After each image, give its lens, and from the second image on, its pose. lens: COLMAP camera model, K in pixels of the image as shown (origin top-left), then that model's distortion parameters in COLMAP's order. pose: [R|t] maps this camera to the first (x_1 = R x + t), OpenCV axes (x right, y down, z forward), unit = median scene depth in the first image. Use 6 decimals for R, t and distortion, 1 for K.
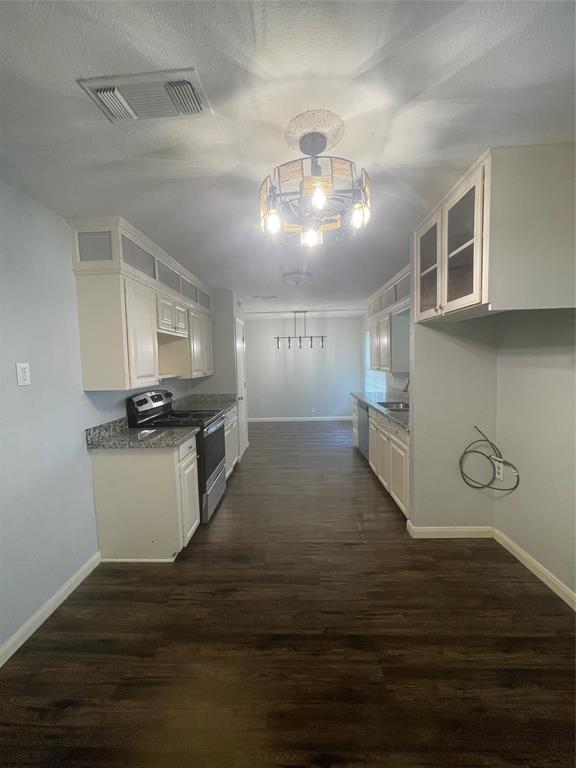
lens RADIAL K [[309.2, 0, 284.9], [0, 309.2, 381.5], [0, 0, 1]] dist [-0.008479, 0.000666]
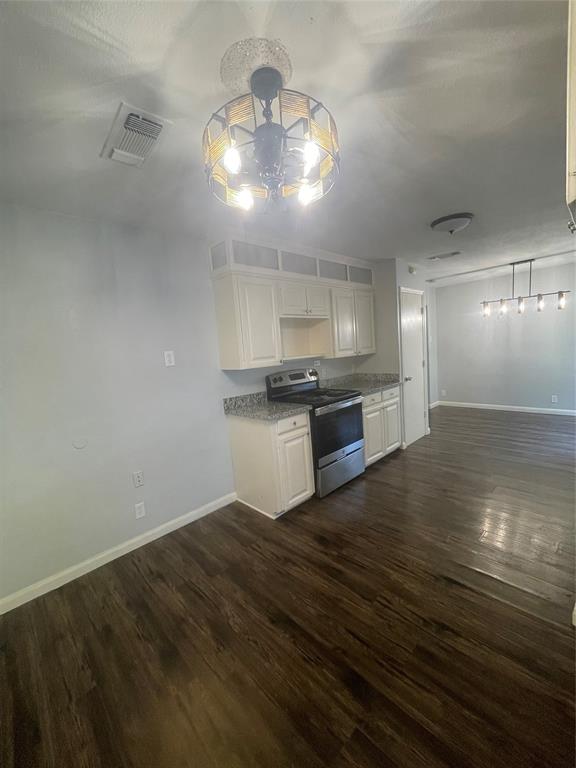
lens RADIAL K [[309.2, 0, 284.9], [0, 309.2, 381.5], [0, 0, 1]] dist [-0.008479, 0.000666]
pose [[0.716360, 0.044484, -0.696311, 0.452232], [0.008993, 0.997294, 0.072964, -0.012868], [0.697673, -0.058530, 0.714022, 0.235286]]
